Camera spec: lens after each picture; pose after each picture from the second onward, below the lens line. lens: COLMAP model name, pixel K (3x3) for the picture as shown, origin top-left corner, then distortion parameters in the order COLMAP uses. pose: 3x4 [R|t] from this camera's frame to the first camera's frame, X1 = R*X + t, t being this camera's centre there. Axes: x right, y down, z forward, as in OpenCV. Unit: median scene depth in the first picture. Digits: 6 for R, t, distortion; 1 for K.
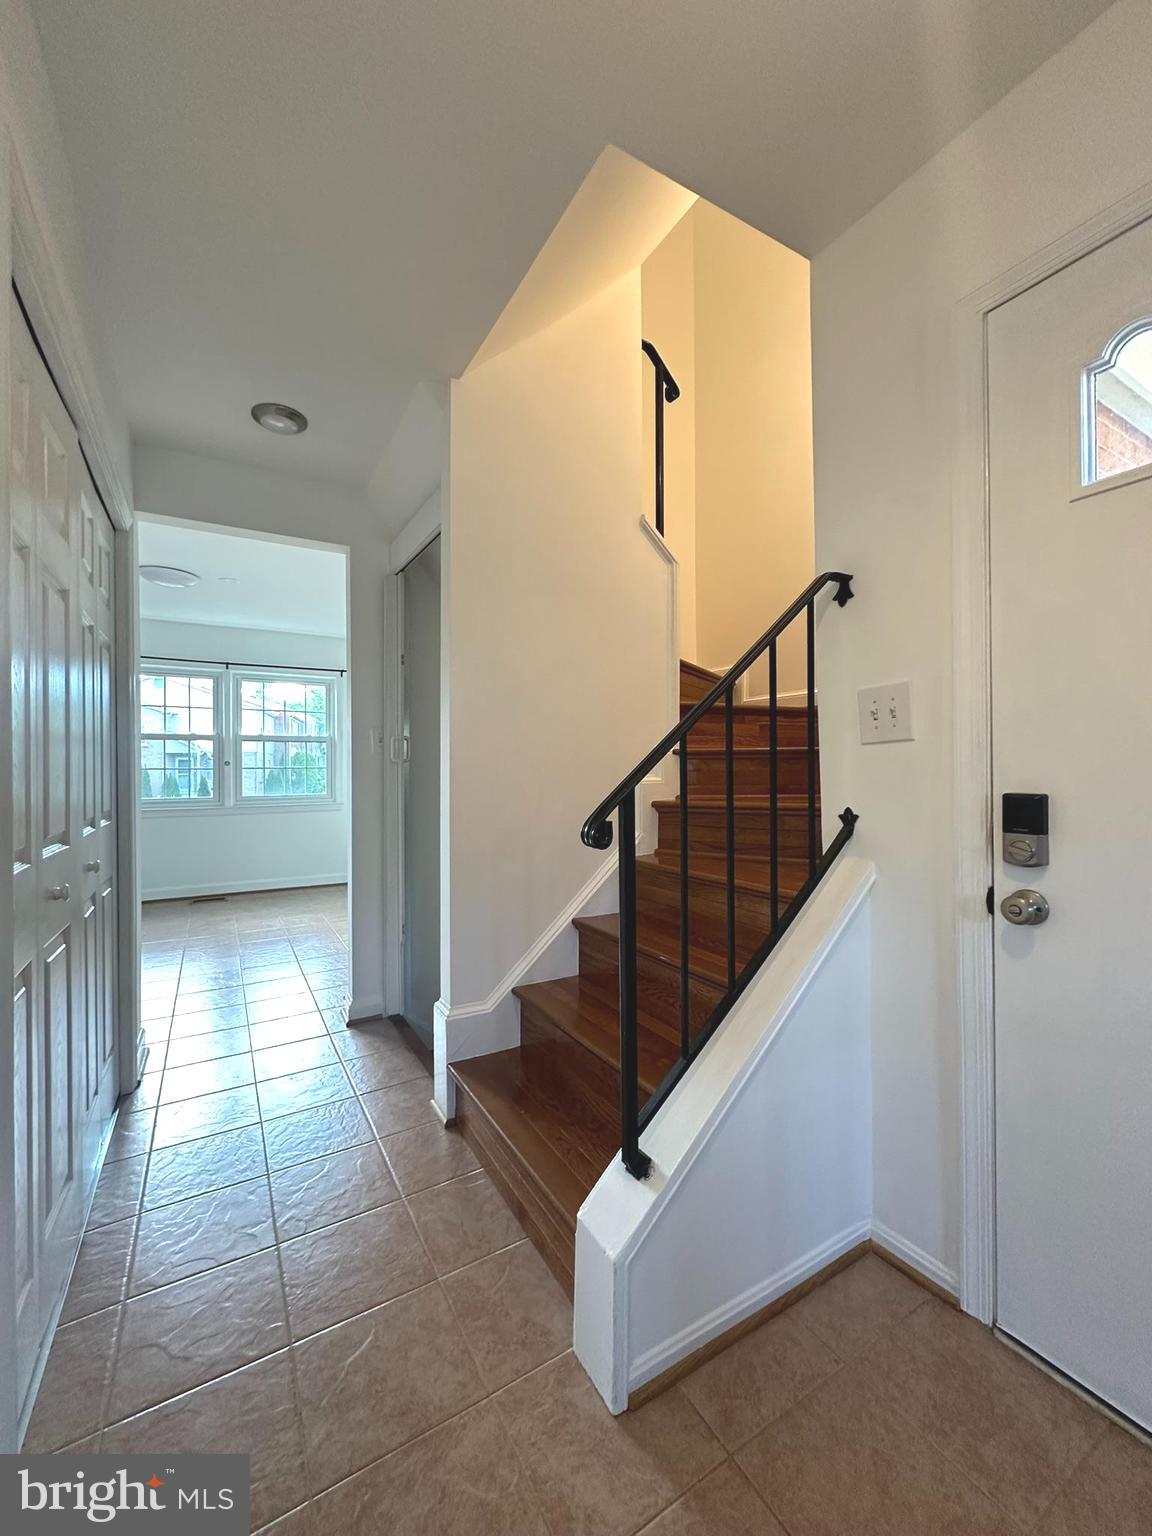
lens RADIAL K [[607.9, 0, 576.0], [0, 607.9, 768.0], [0, 0, 1]] dist [-0.000707, -0.000231]
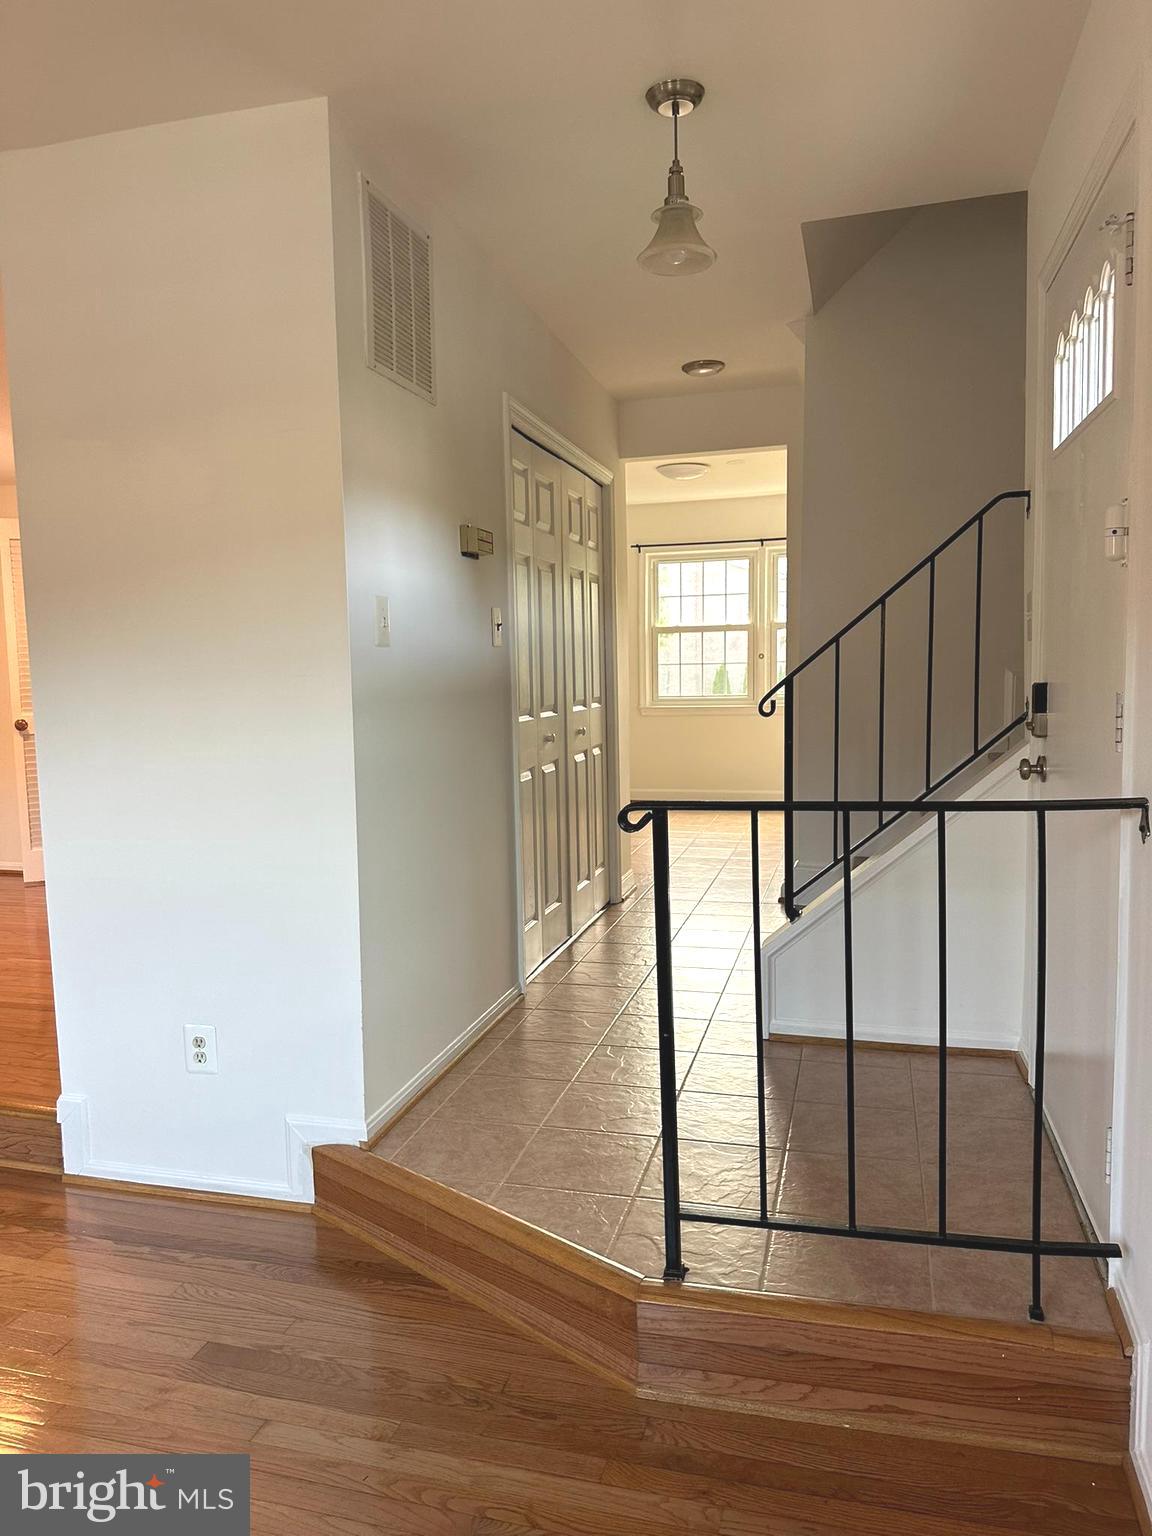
lens RADIAL K [[1076.7, 0, 576.0], [0, 1076.7, 768.0], [0, 0, 1]] dist [0.003438, 0.001279]
pose [[0.697853, 0.062223, -0.713533, 0.796642], [0.012967, 0.994958, 0.099447, -0.011362], [0.716124, -0.078652, 0.693528, -0.623709]]
